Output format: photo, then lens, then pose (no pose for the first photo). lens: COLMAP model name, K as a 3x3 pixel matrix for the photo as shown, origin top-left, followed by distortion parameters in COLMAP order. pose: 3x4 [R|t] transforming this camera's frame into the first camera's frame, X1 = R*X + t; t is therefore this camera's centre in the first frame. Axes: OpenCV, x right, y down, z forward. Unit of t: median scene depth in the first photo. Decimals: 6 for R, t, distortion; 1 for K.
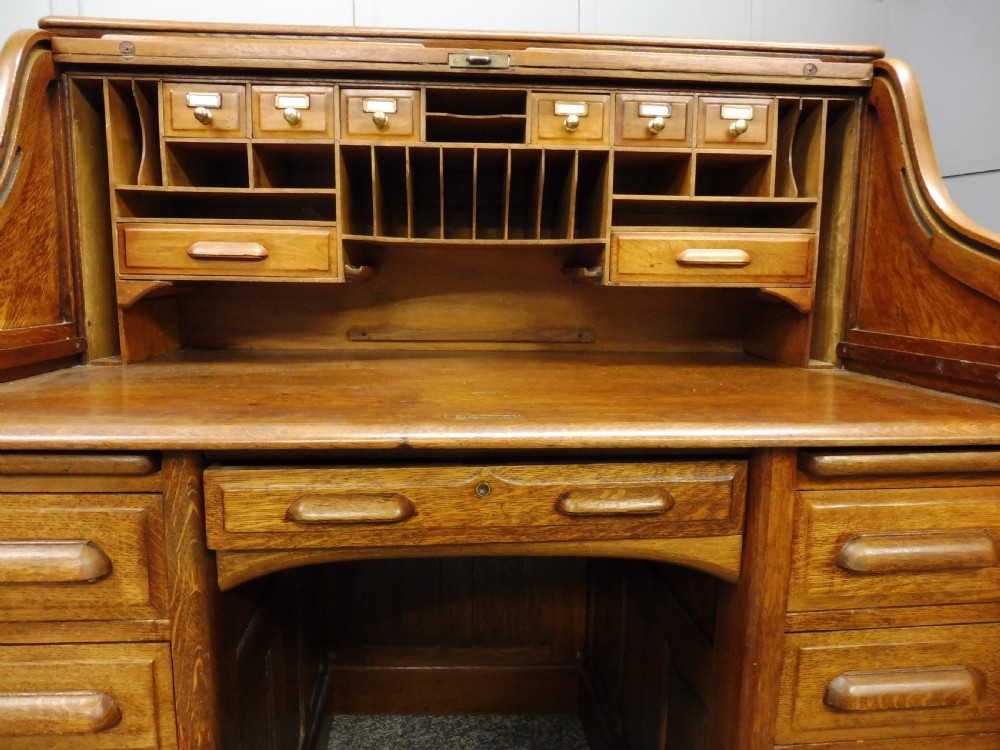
lens RADIAL K [[729.8, 0, 498.2], [0, 729.8, 378.5], [0, 0, 1]] dist [-0.059798, 0.022899]
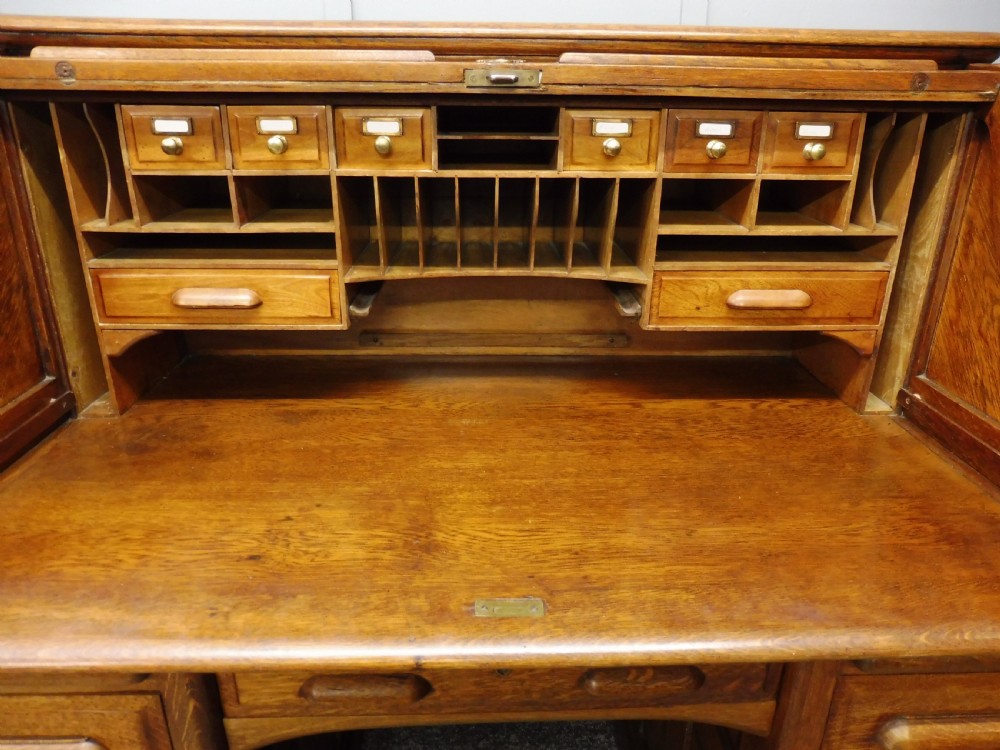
lens RADIAL K [[729.8, 0, 504.6], [0, 729.8, 379.9], [0, 0, 1]] dist [-0.059798, 0.022899]
pose [[0.999630, 0.009366, -0.025546, 0.001180], [-0.003098, 0.971957, 0.235138, -0.291116], [0.027032, -0.234972, 0.971626, 0.129711]]
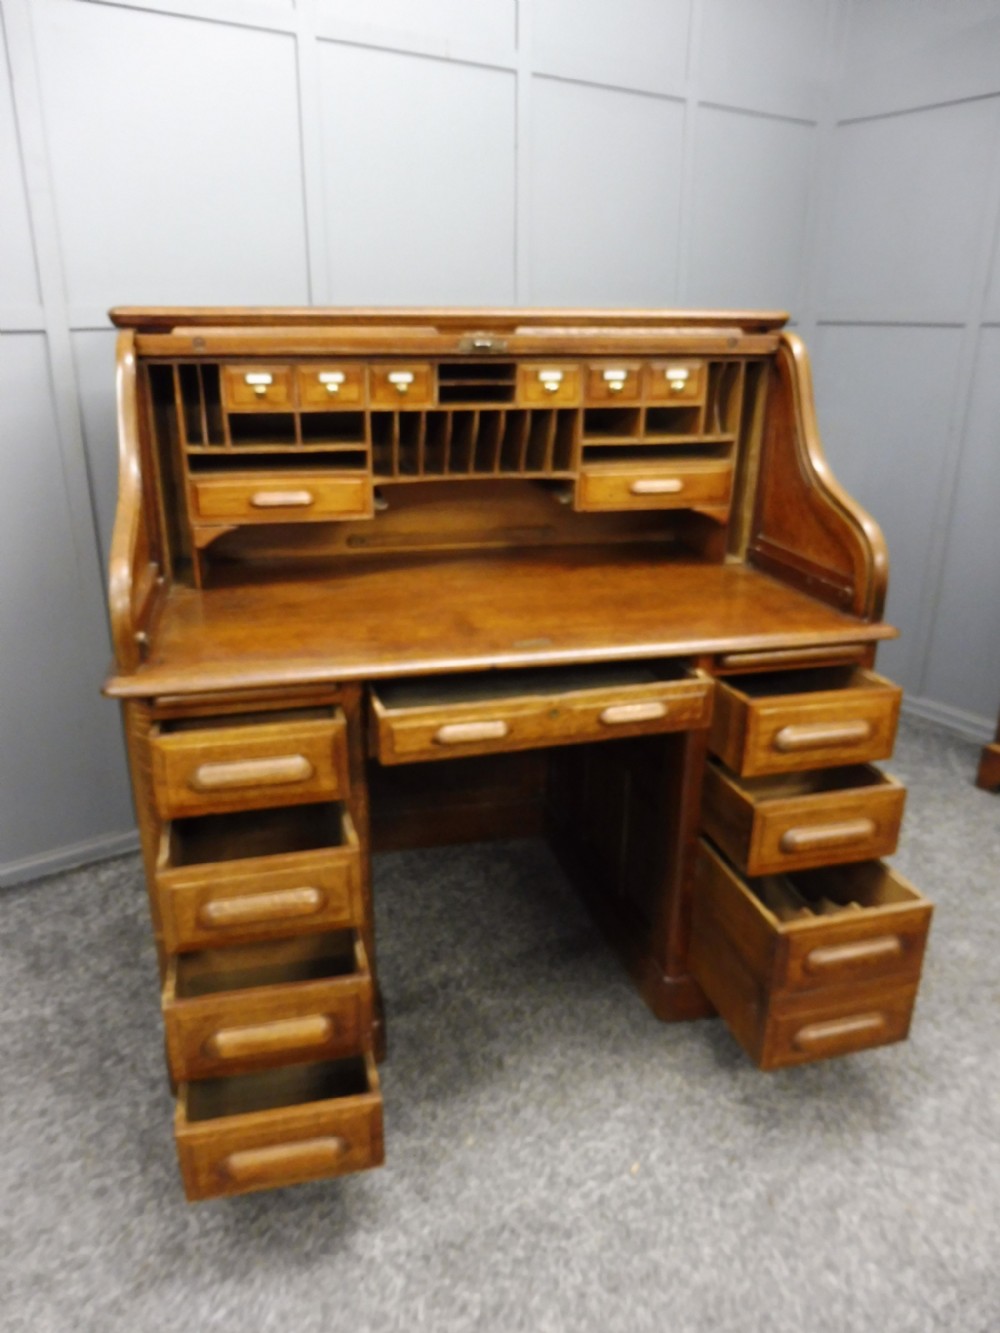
lens RADIAL K [[972.9, 0, 492.5], [0, 972.9, 666.2], [0, 0, 1]] dist [-0.059798, 0.022899]
pose [[0.986518, -0.061767, 0.151548, -0.290347], [0.028285, 0.976456, 0.213852, -0.244615], [-0.161189, -0.206683, 0.965039, -0.726904]]
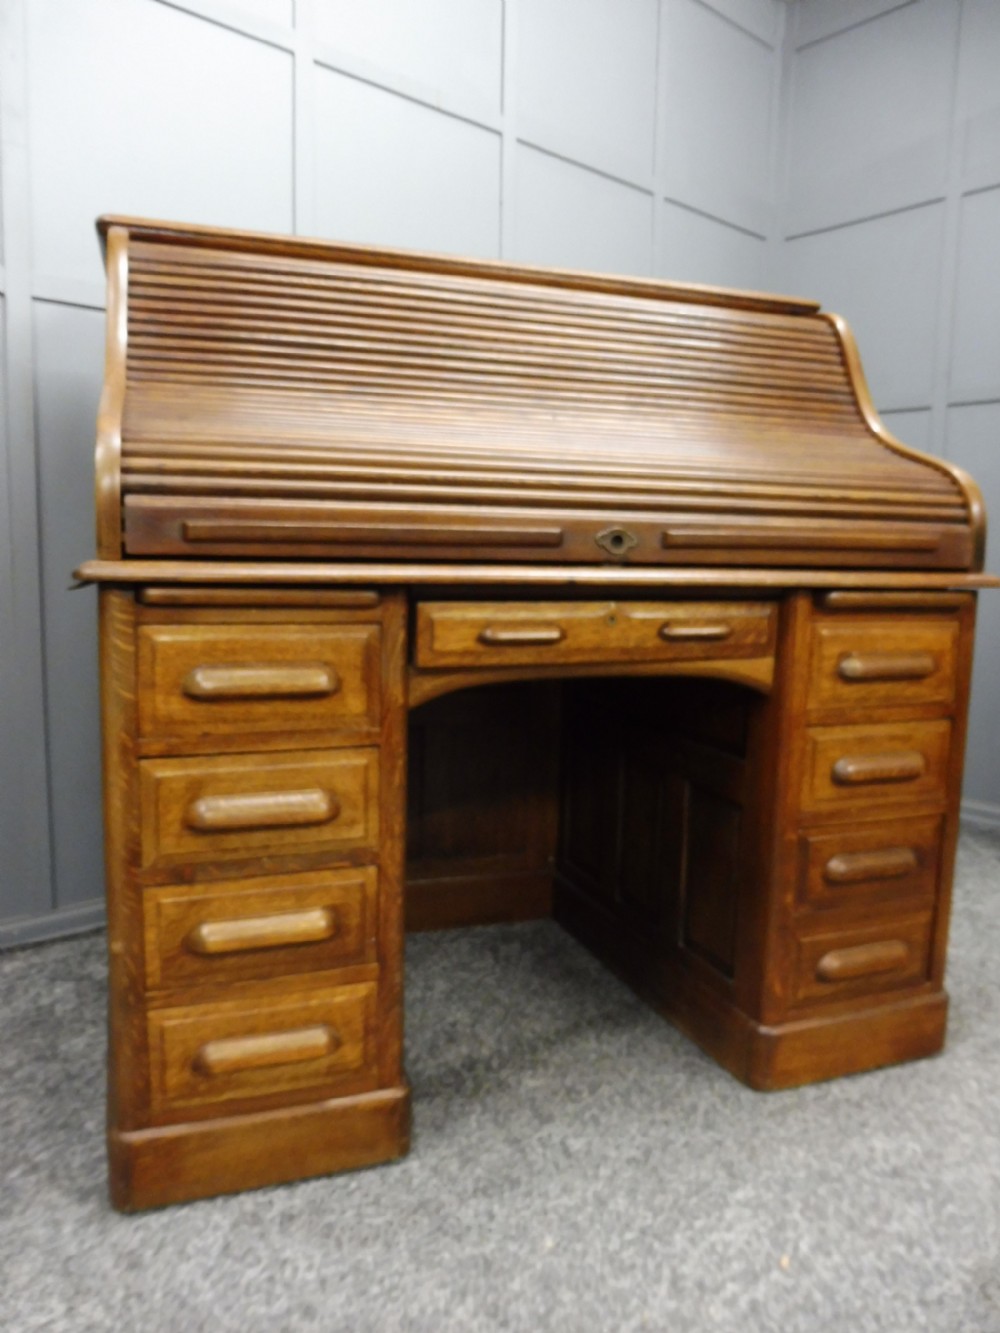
lens RADIAL K [[972.9, 0, 492.7], [0, 972.9, 660.8], [0, 0, 1]] dist [-0.059798, 0.022899]
pose [[0.964521, -0.023275, 0.262978, -0.463320], [0.026719, 0.999598, -0.009527, 0.157207], [-0.262651, 0.016216, 0.964755, -0.443923]]
